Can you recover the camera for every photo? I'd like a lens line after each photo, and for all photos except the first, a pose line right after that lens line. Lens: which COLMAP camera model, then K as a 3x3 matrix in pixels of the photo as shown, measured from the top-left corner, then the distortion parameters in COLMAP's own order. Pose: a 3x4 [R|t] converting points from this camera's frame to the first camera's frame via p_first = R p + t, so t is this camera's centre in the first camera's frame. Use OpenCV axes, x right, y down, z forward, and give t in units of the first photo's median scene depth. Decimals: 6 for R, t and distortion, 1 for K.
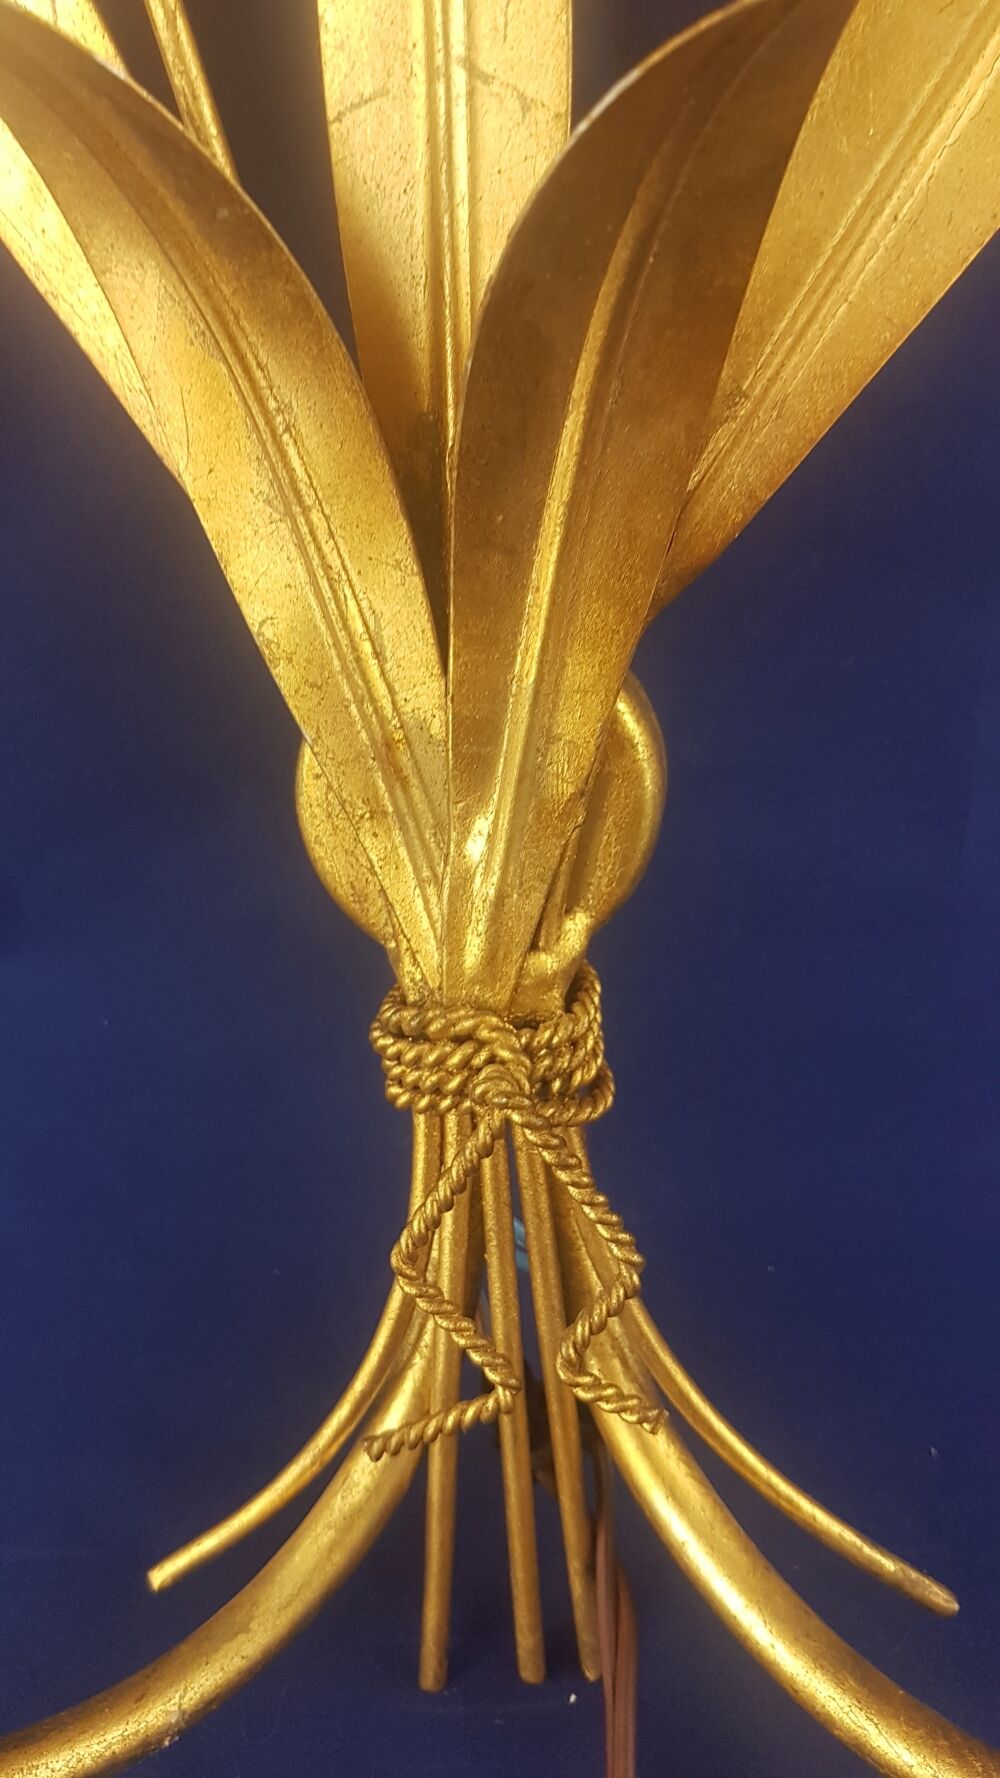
lens RADIAL K [[1337.6, 0, 500.0], [0, 1337.6, 889.0], [0, 0, 1]] dist [0.001538, 0.000923]
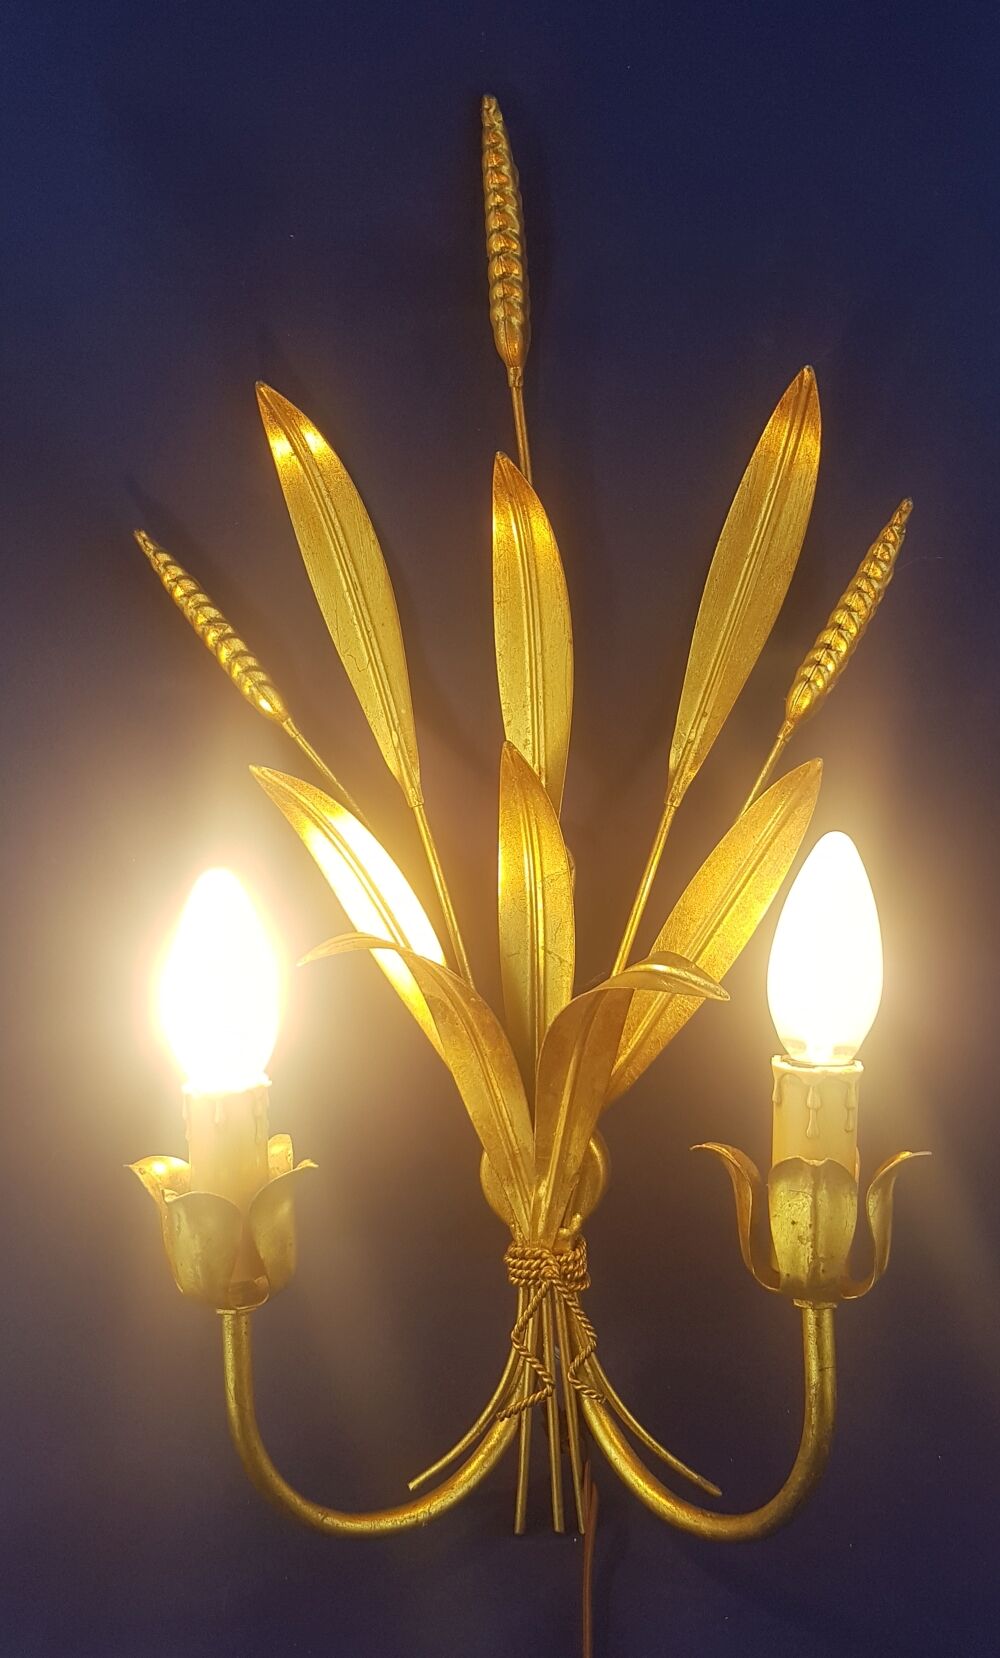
lens RADIAL K [[1404.7, 0, 500.0], [0, 1404.7, 829.0], [0, 0, 1]] dist [0.000563, 0.000439]
pose [[0.998896, 0.012248, -0.045351, 0.019508], [-0.024348, 0.960605, -0.276849, 0.062910], [0.040174, 0.277648, 0.959843, -2.221552]]
